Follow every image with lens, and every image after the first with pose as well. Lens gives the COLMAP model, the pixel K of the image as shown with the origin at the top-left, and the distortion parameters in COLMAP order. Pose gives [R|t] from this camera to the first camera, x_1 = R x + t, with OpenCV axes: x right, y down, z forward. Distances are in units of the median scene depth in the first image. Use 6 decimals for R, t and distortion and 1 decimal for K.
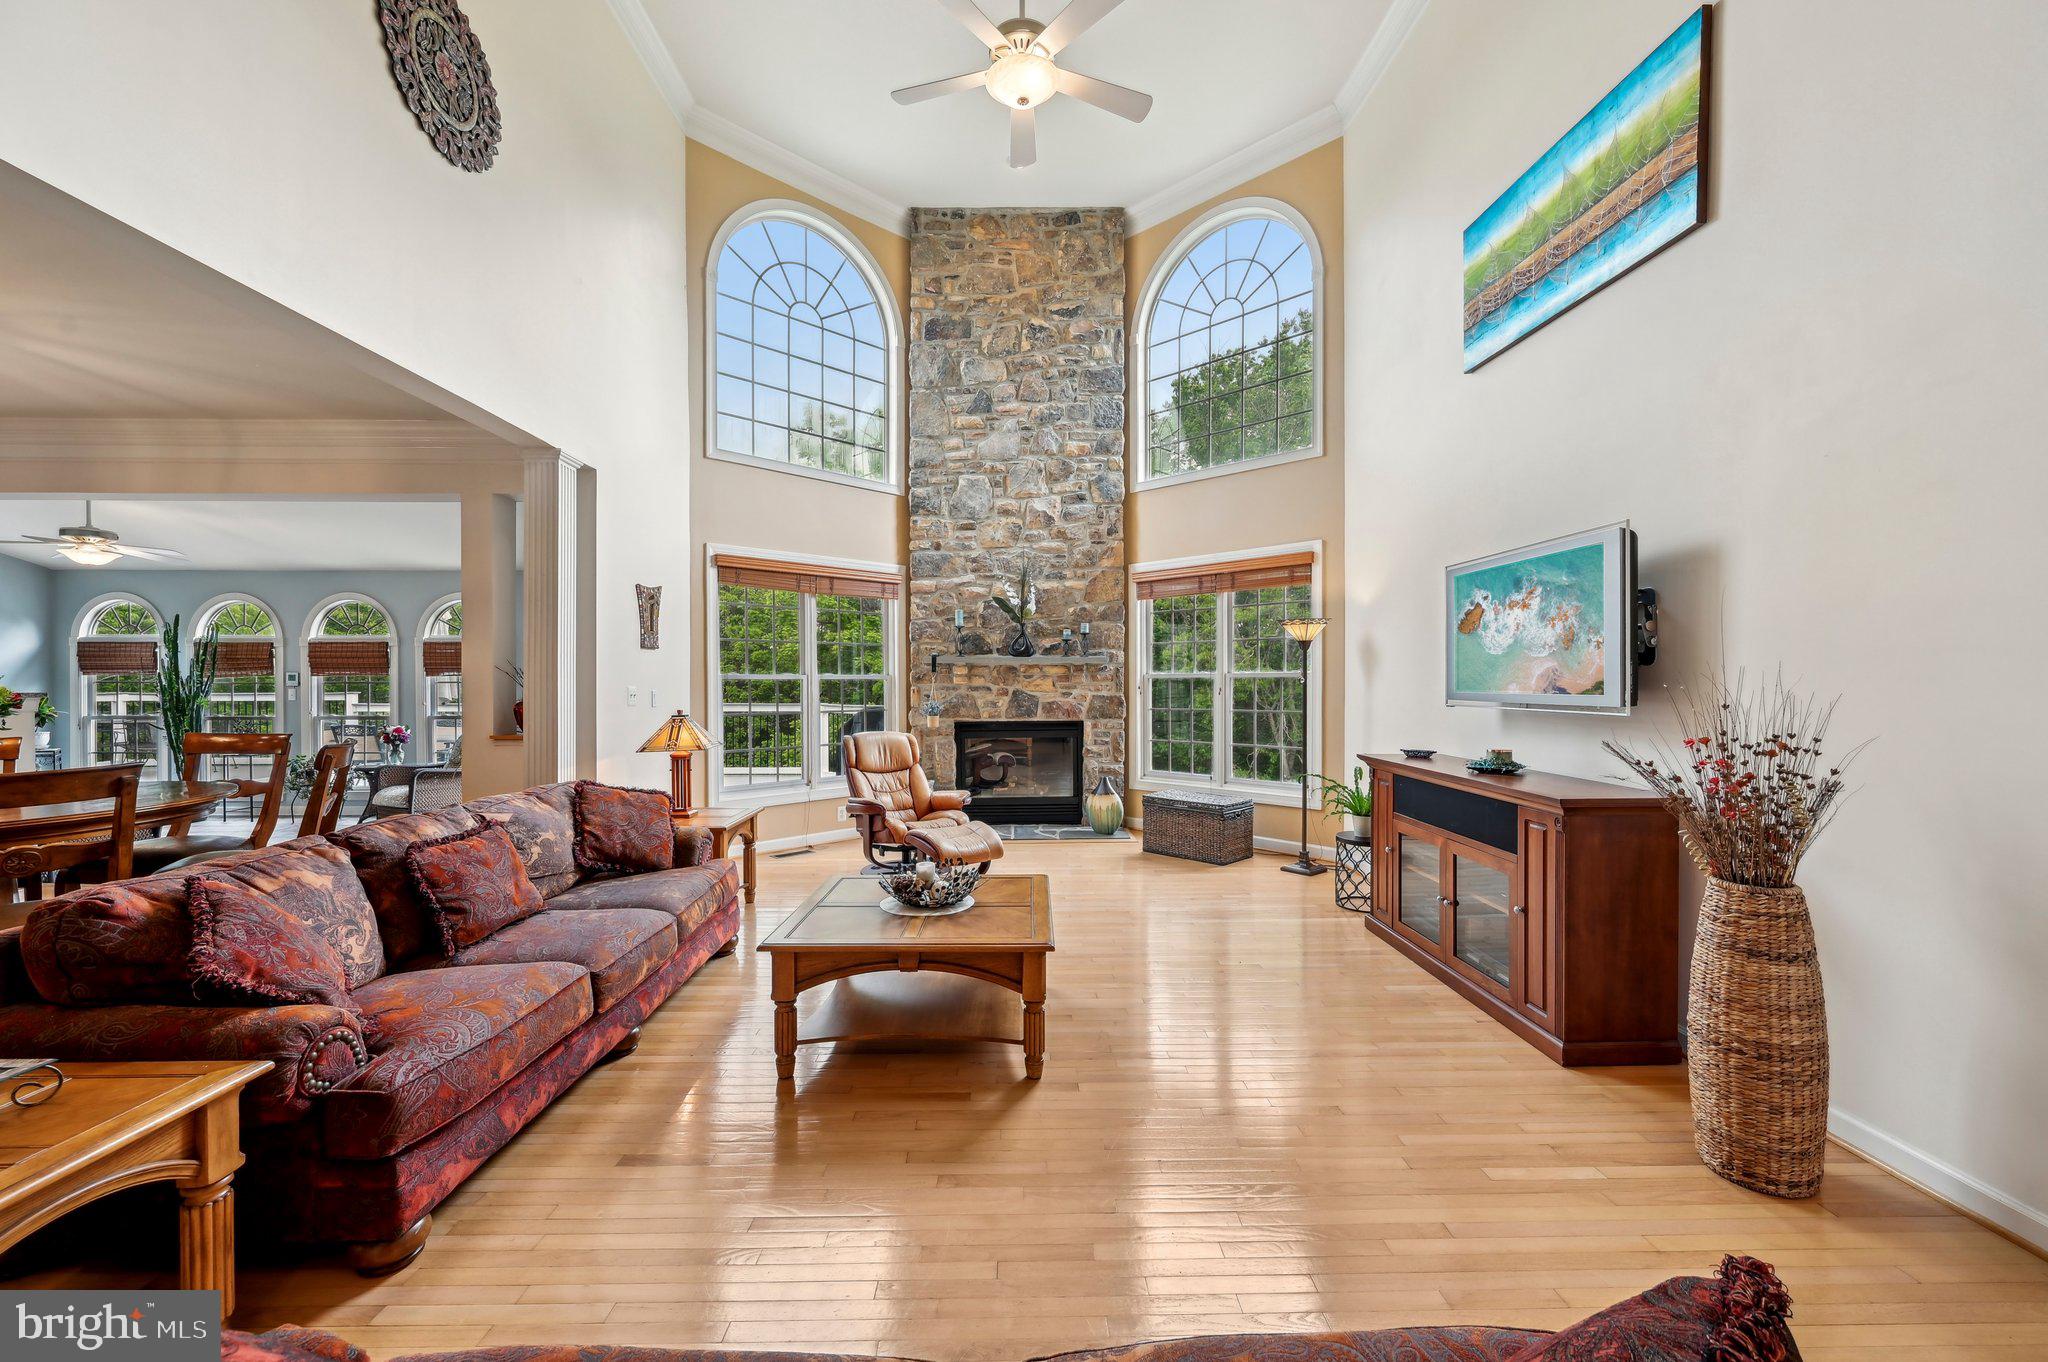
lens RADIAL K [[816.7, 0, 1028.7], [0, 816.7, 687.9], [0, 0, 1]] dist [0.001100, 0.000680]
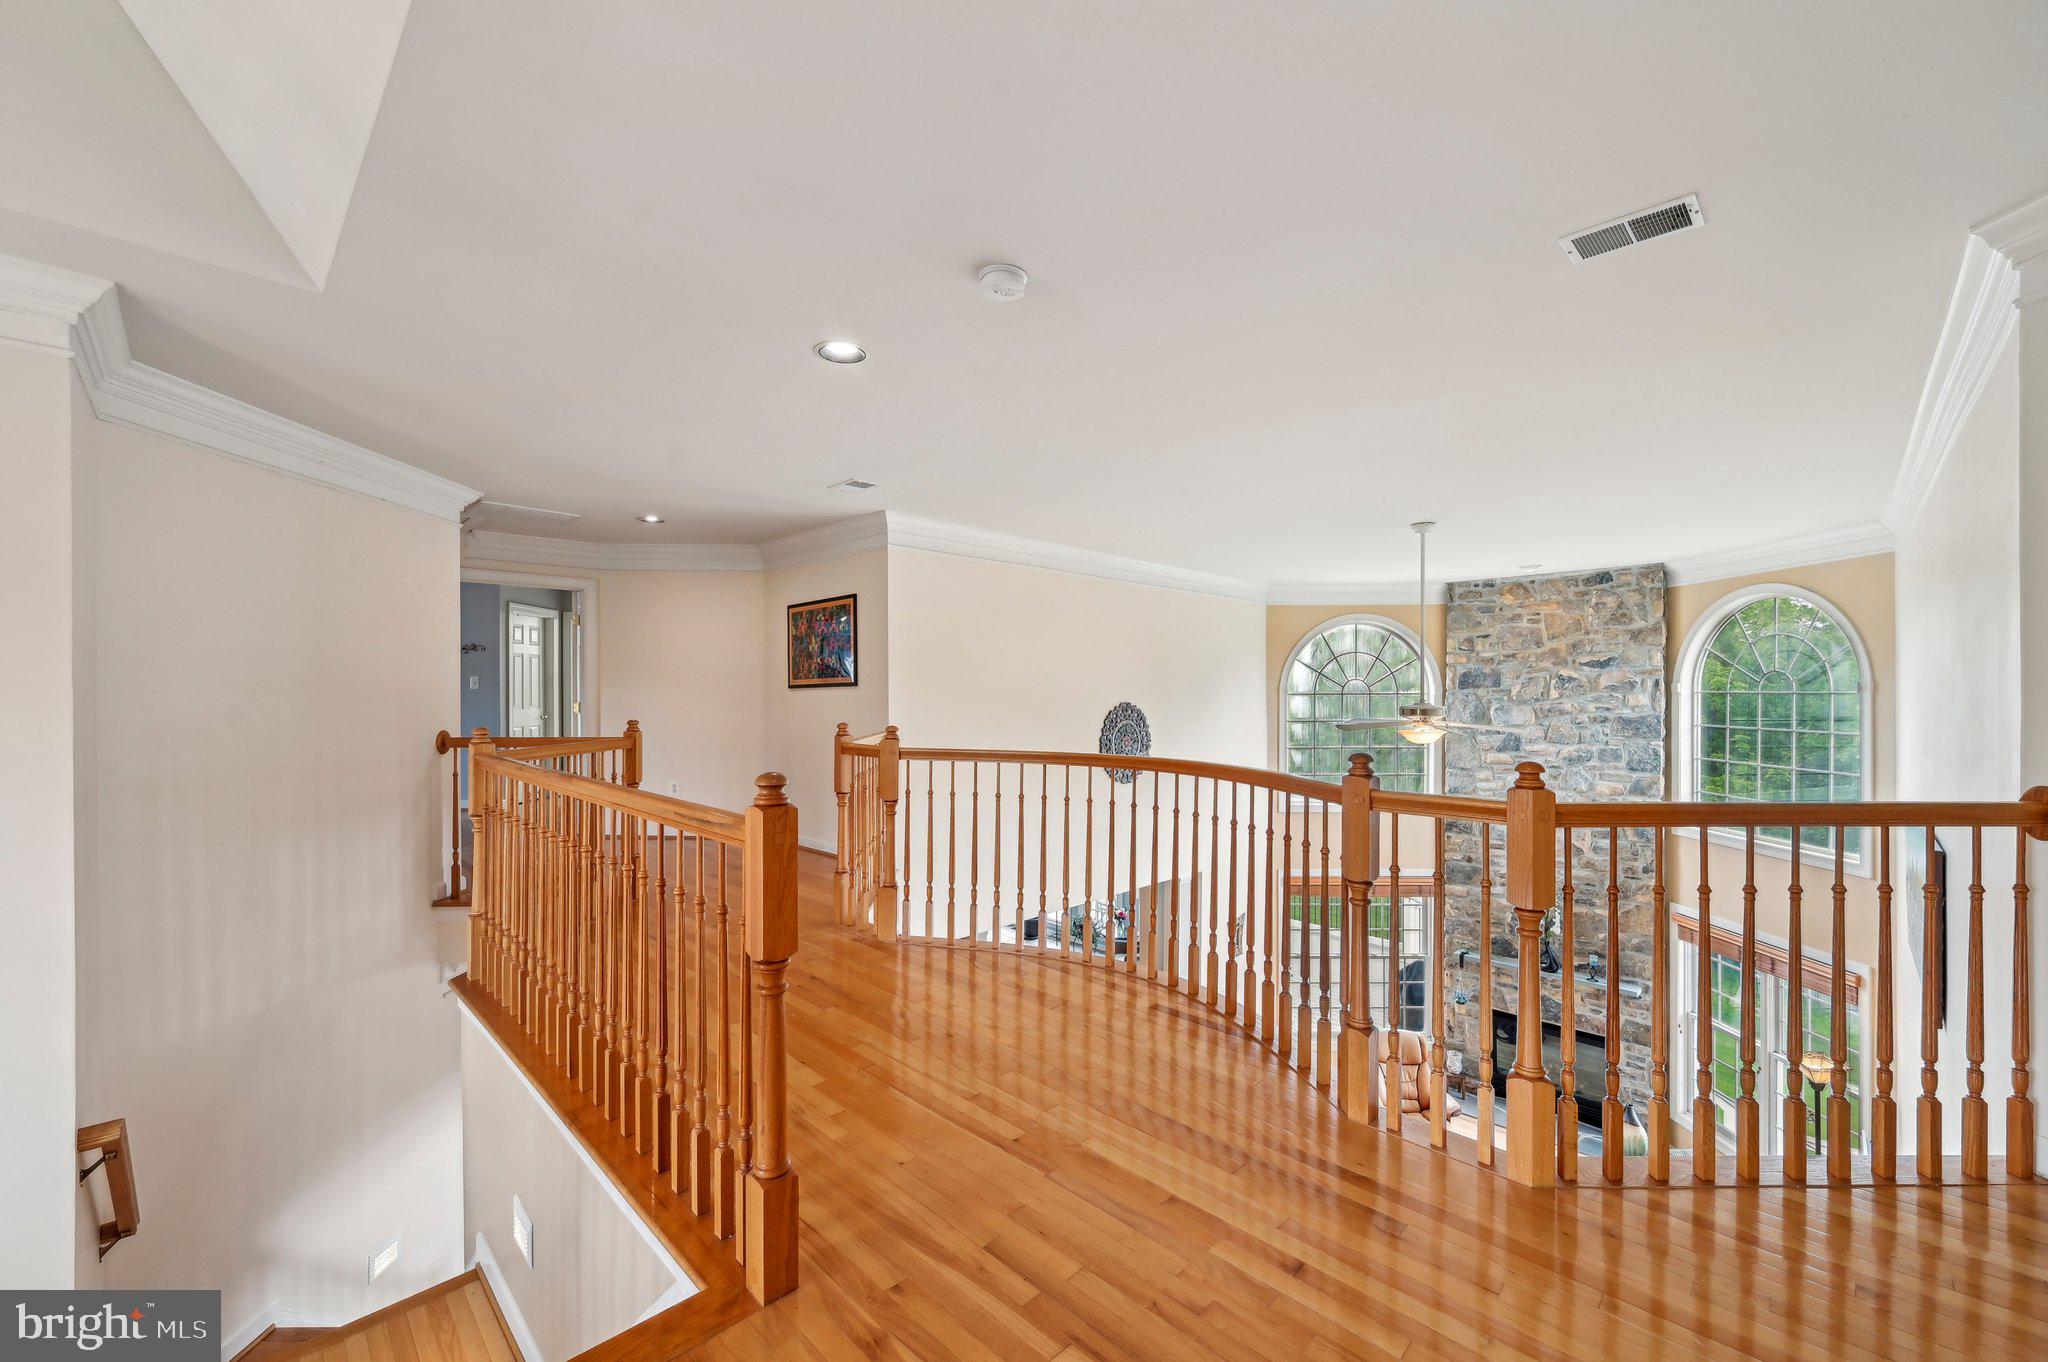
lens RADIAL K [[816.7, 0, 1025.1], [0, 816.7, 694.7], [0, 0, 1]] dist [0.001100, 0.000680]
pose [[0.694683, 0.003054, -0.719310, 0.302320], [-0.006370, 0.999978, -0.001906, -0.411719], [0.719288, 0.005906, 0.694687, -0.317209]]
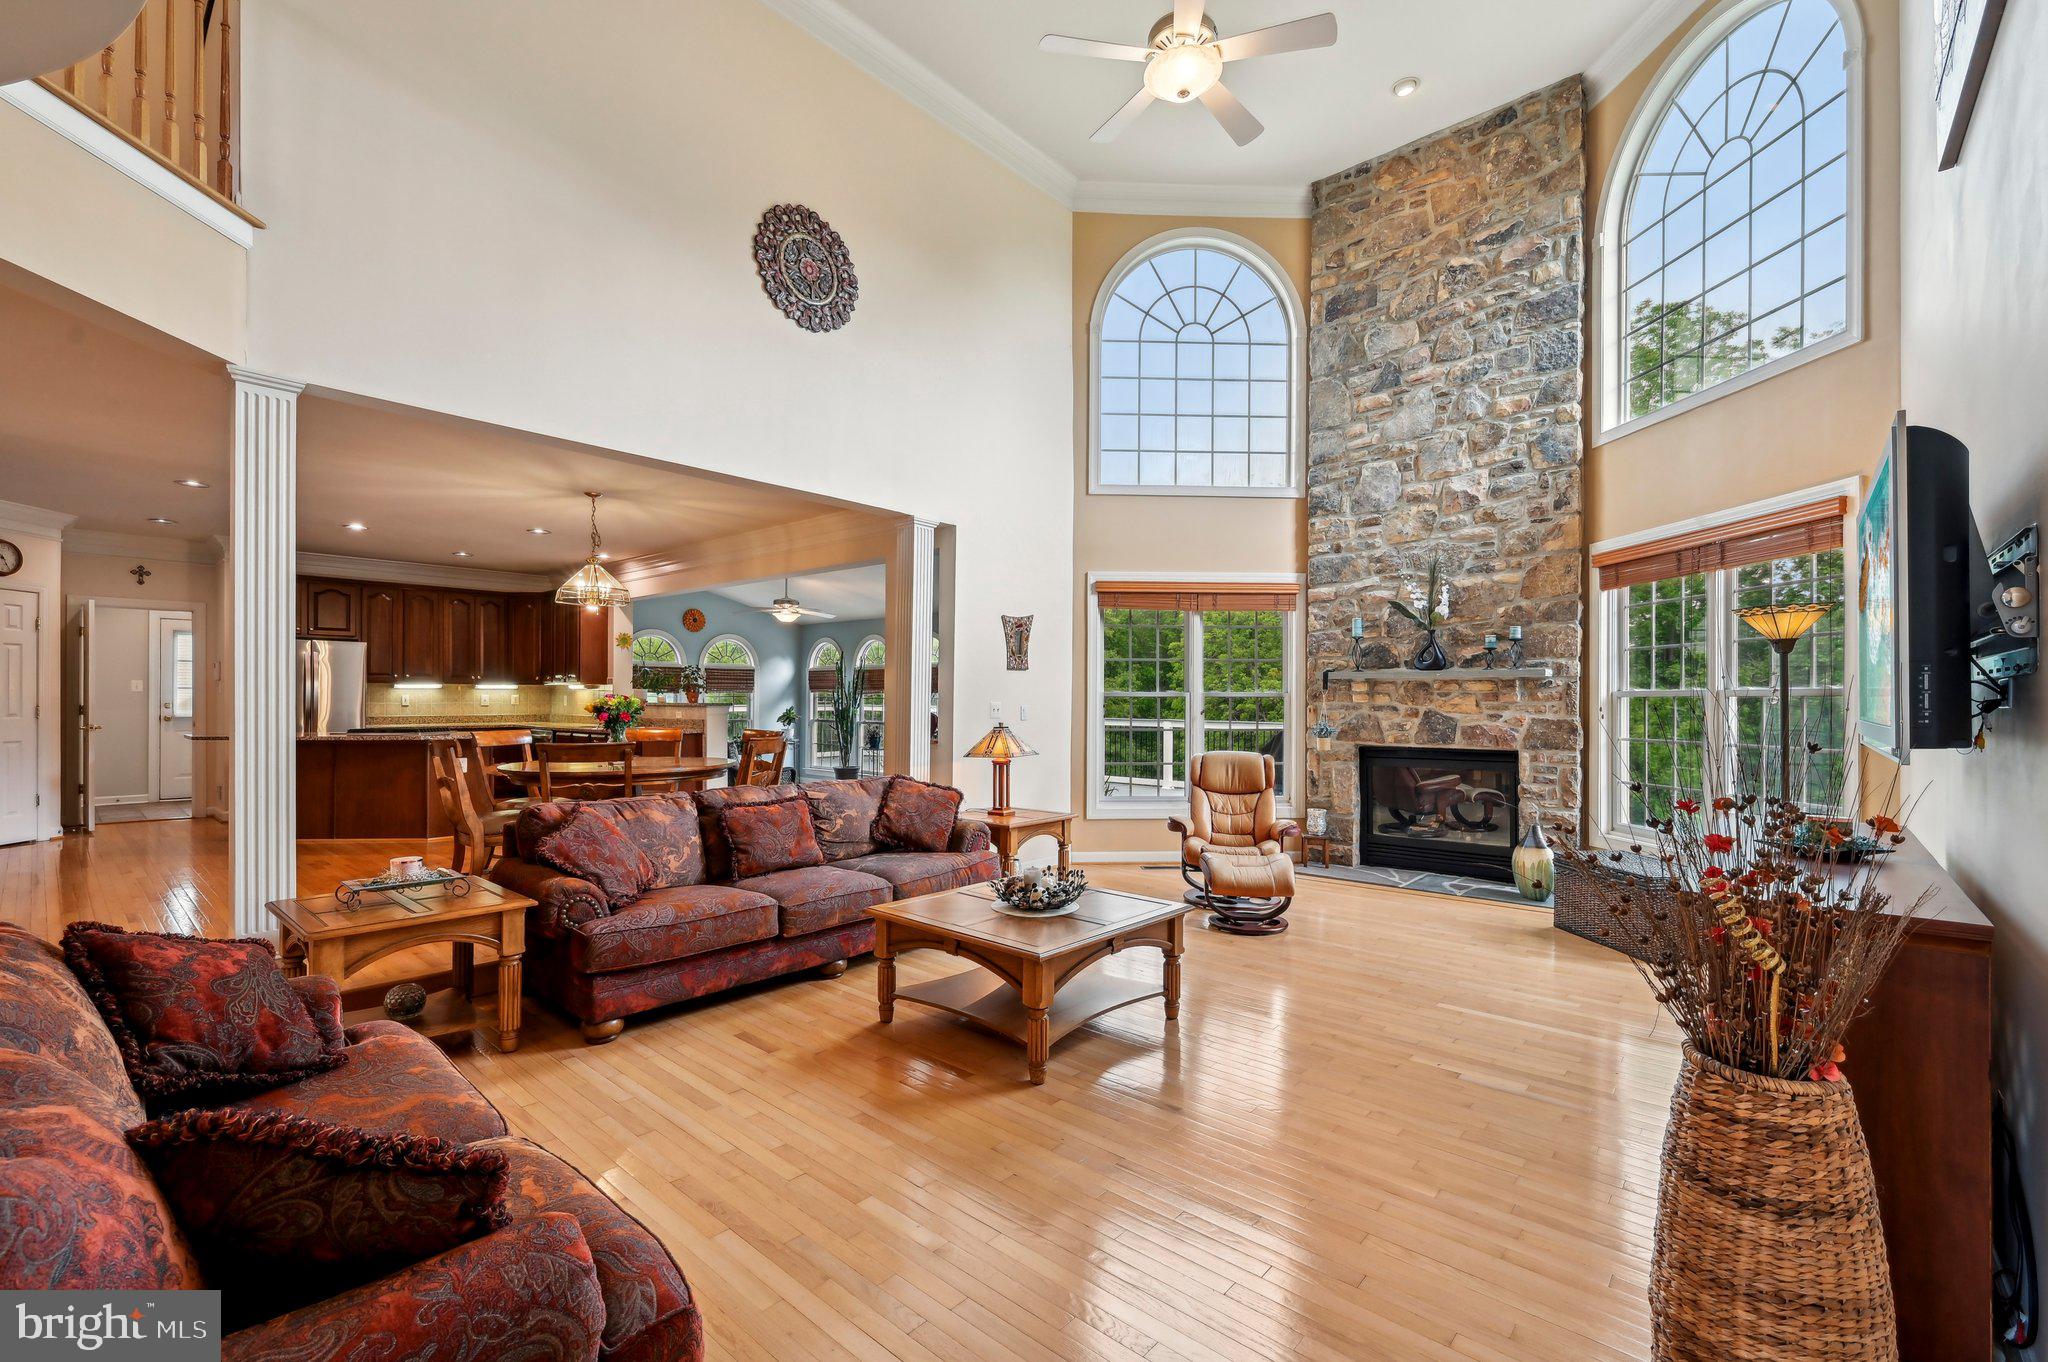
lens RADIAL K [[876.1, 0, 1029.4], [0, 876.1, 695.8], [0, 0, 1]] dist [0.000497, 0.000128]
pose [[0.738606, 0.002729, -0.674131, 0.286758], [-0.010942, 0.999909, -0.007940, -0.000778], [0.674048, 0.013241, 0.738569, 0.066492]]
